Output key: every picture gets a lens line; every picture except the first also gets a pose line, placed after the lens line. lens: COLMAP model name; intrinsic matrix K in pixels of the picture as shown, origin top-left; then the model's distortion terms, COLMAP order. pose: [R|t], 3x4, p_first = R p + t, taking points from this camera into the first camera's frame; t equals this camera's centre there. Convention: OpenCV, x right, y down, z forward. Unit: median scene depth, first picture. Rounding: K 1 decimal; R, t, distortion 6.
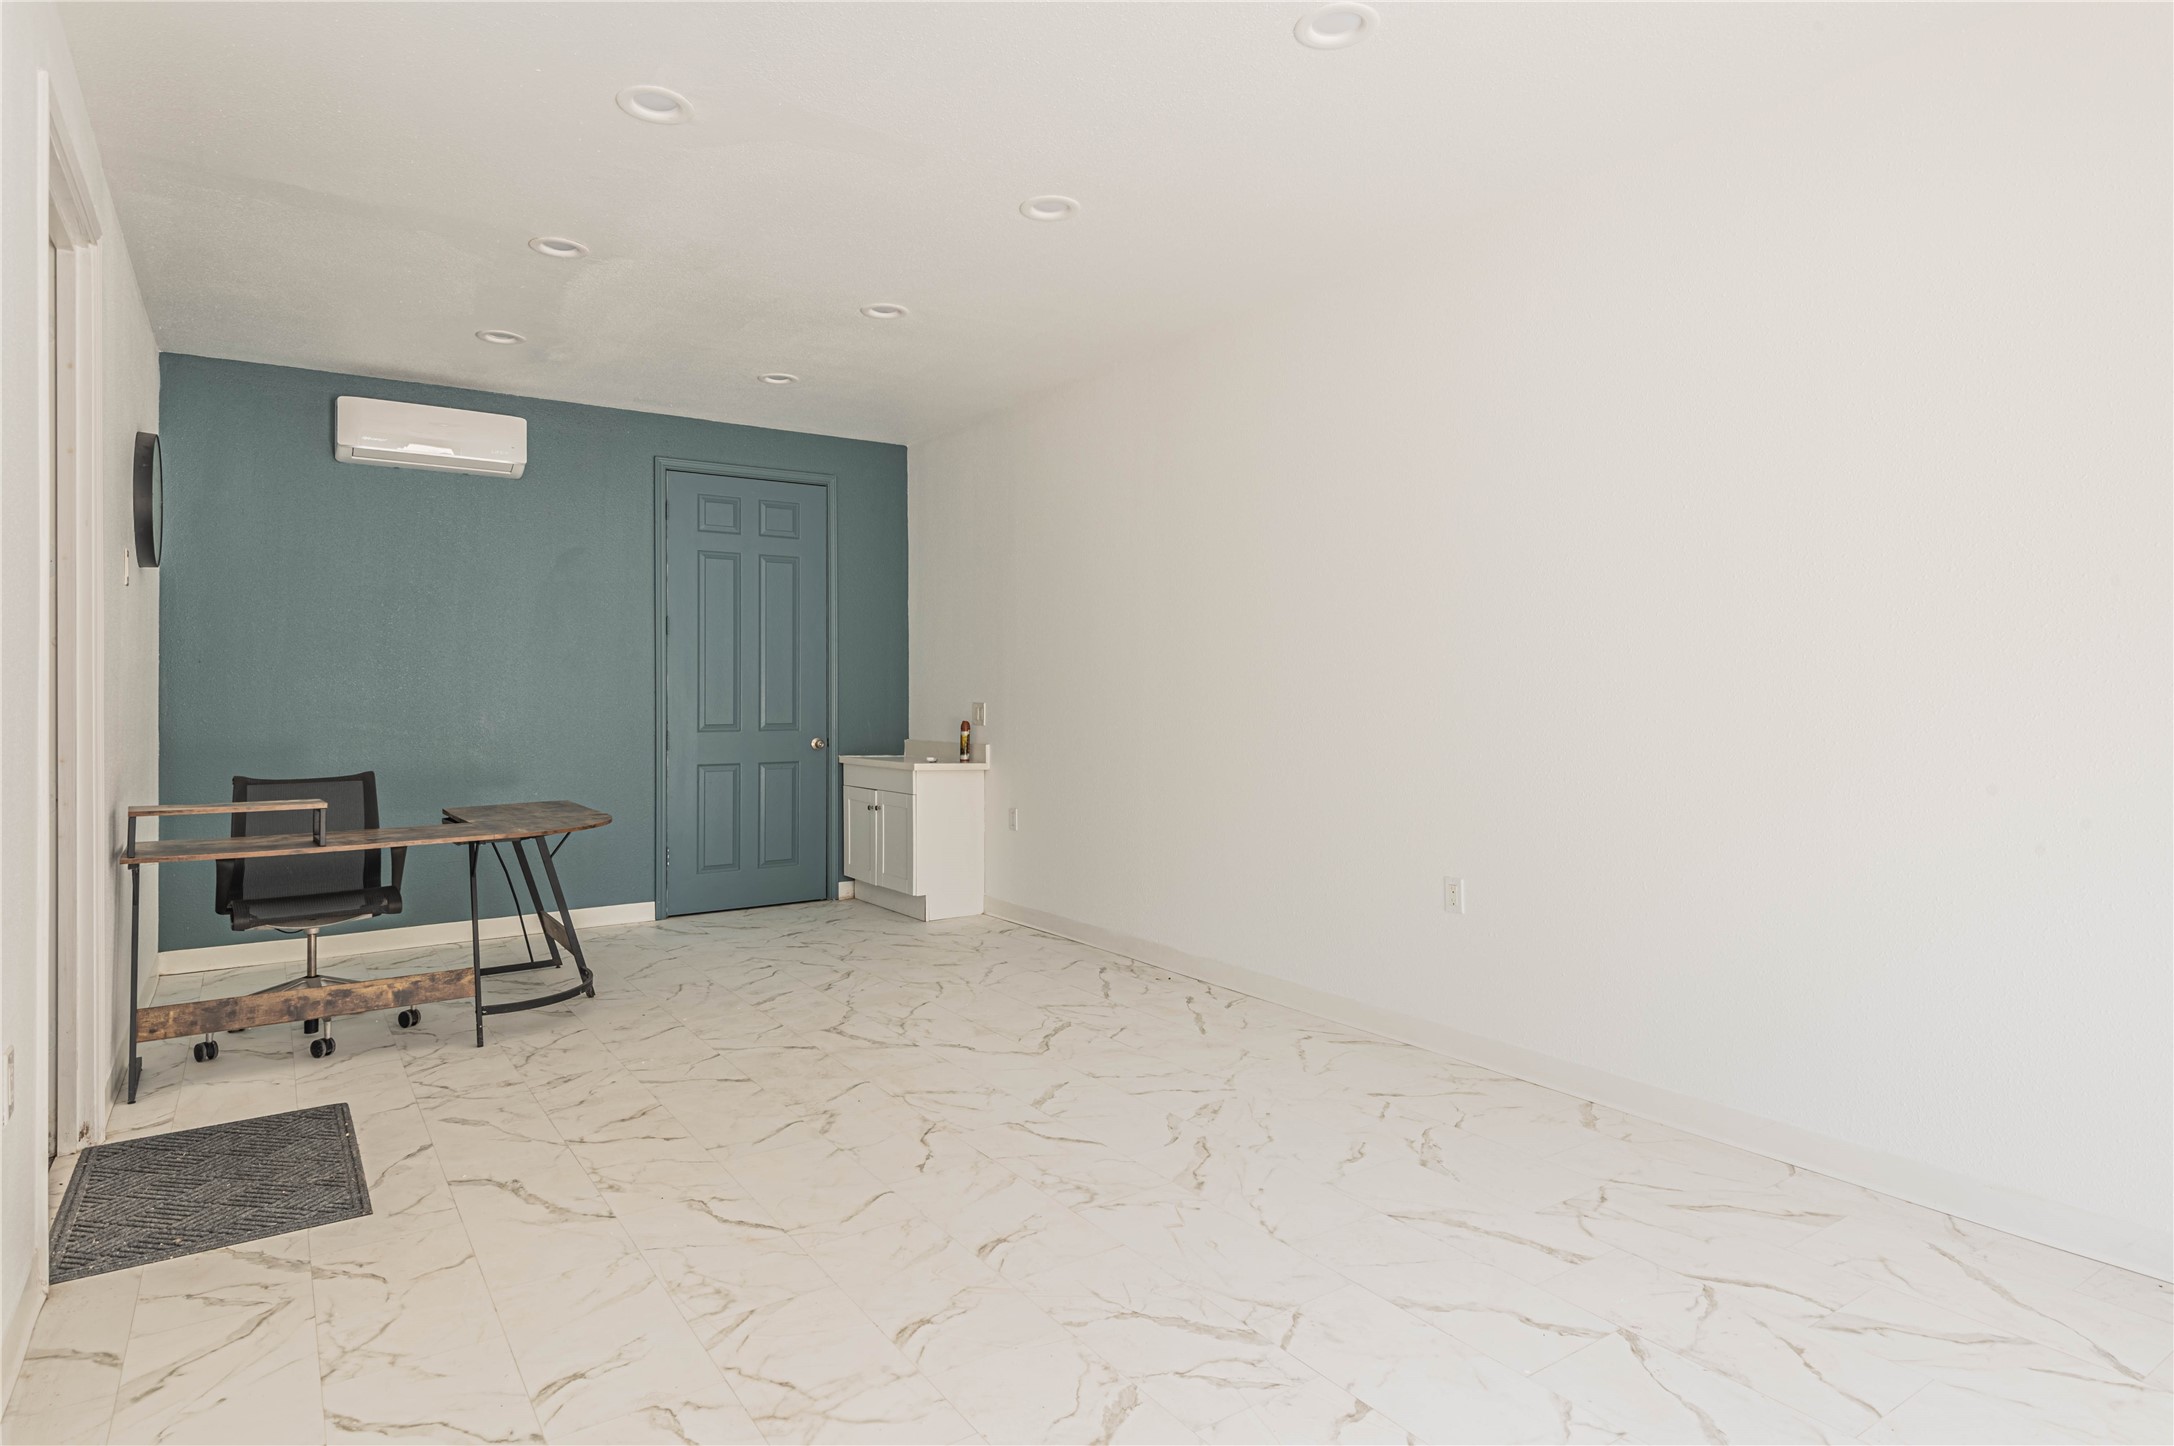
lens RADIAL K [[1225.8, 0, 1086.3], [0, 1225.8, 700.9], [0, 0, 1]] dist [0.036568, -0.010194]
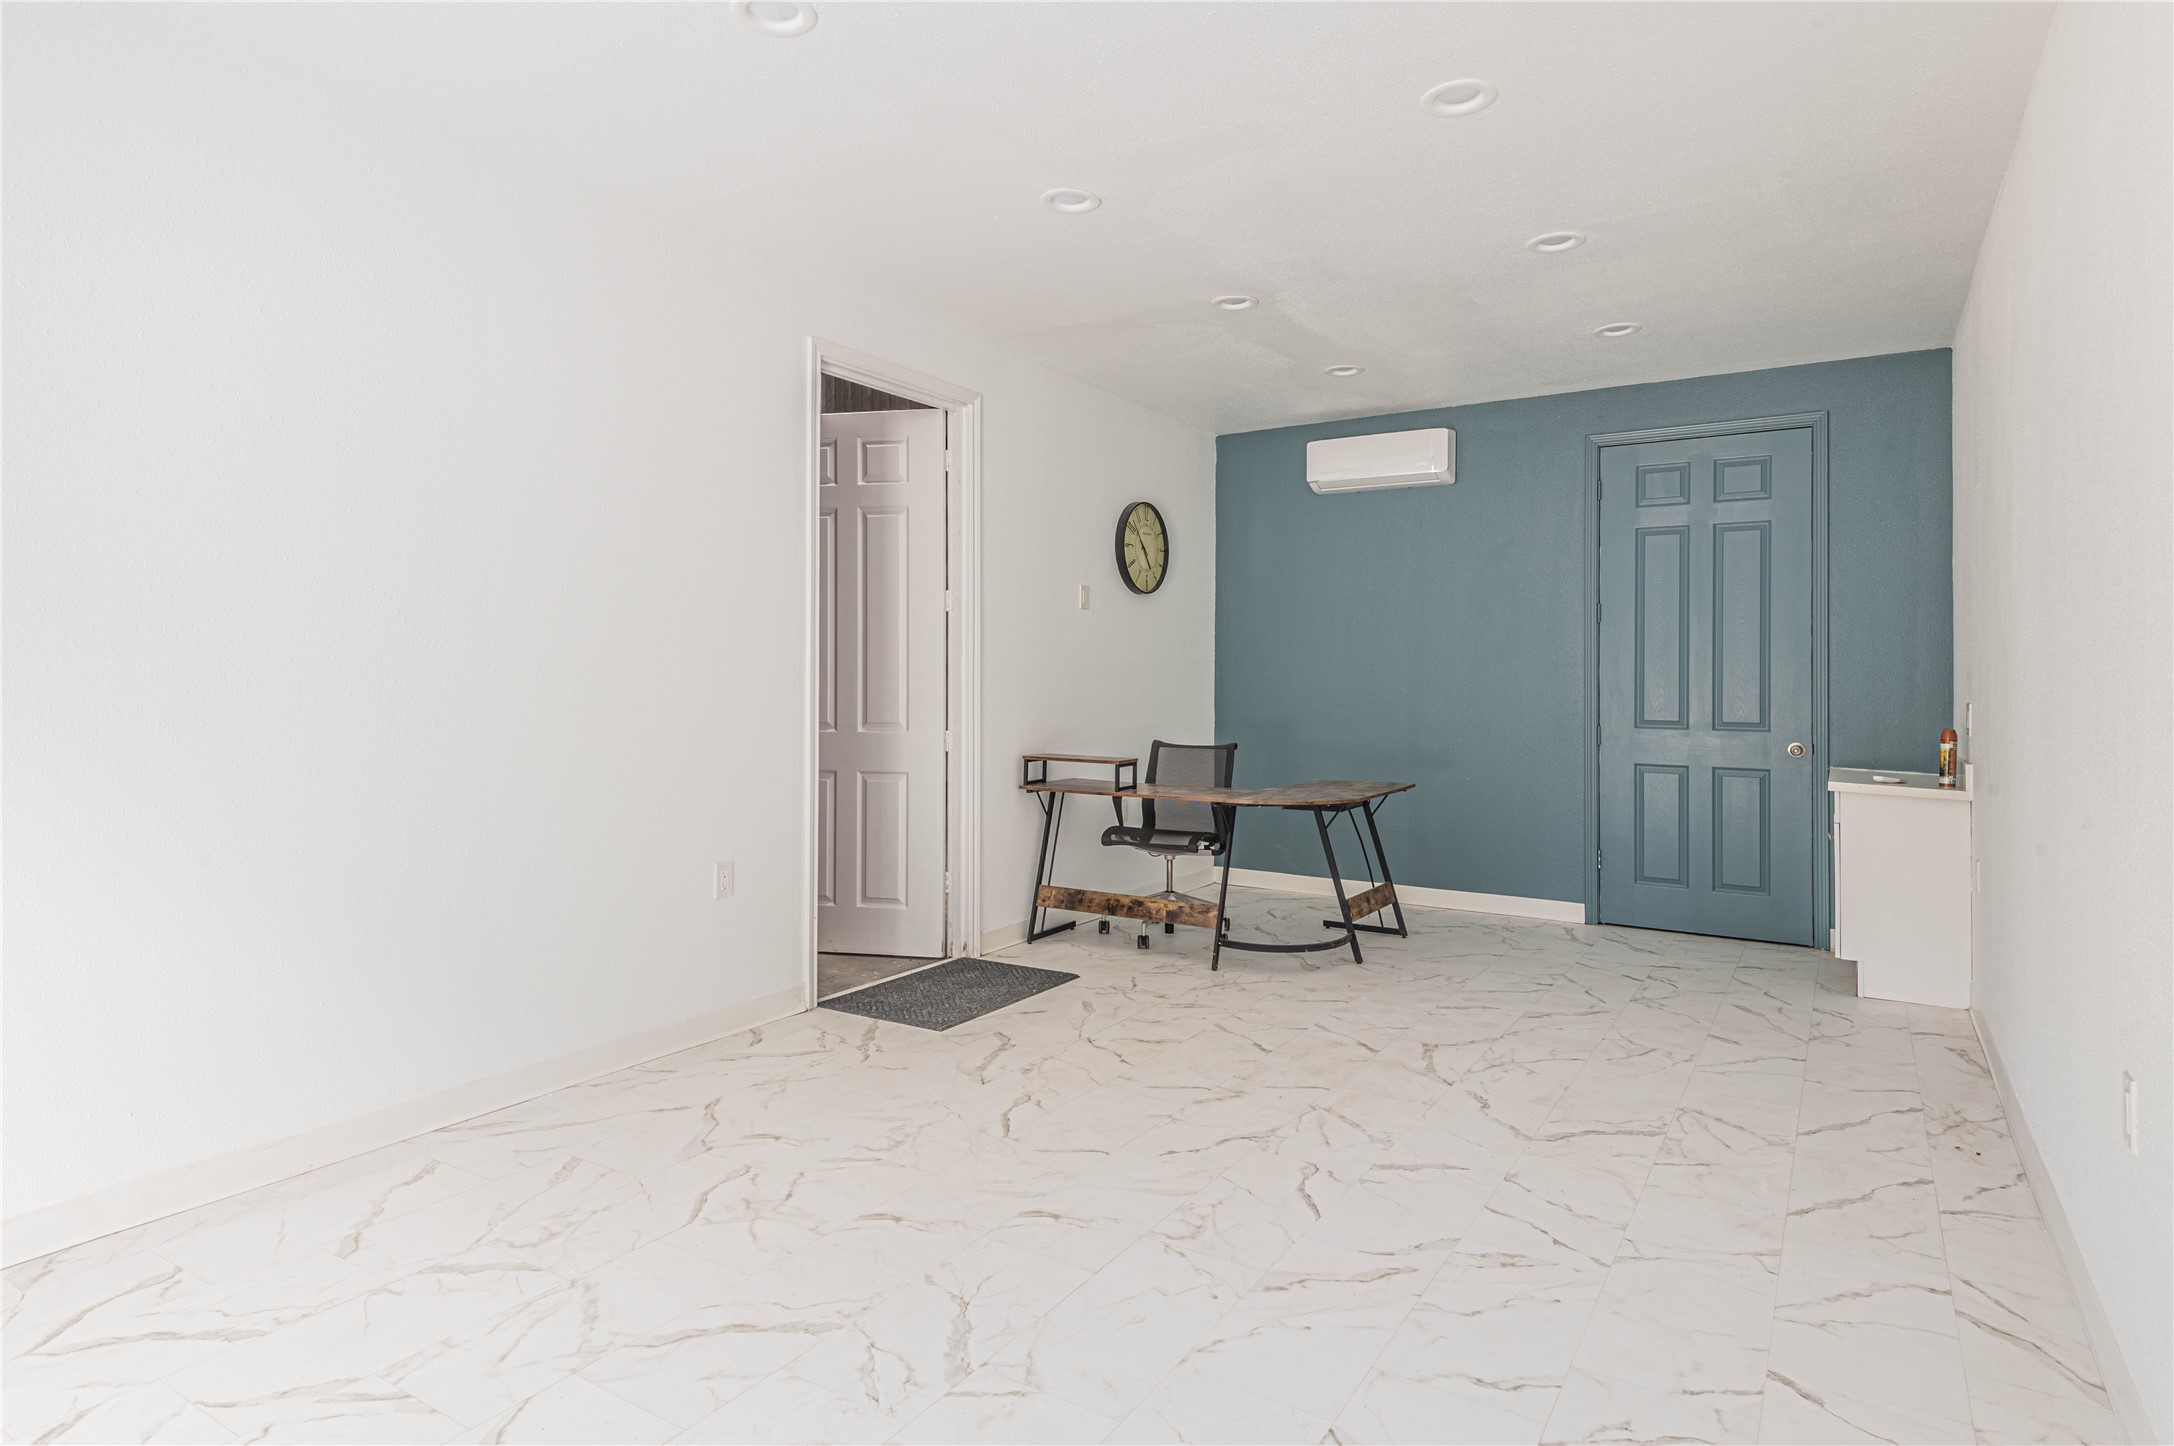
lens RADIAL K [[1225.8, 0, 1052.0], [0, 1225.8, 676.9], [0, 0, 1]] dist [0.036568, -0.010194]
pose [[0.369799, 0.005182, -0.929097, 0.620515], [-0.016020, 0.999871, -0.000800, -0.007658], [0.928974, 0.015181, 0.369835, 0.429286]]
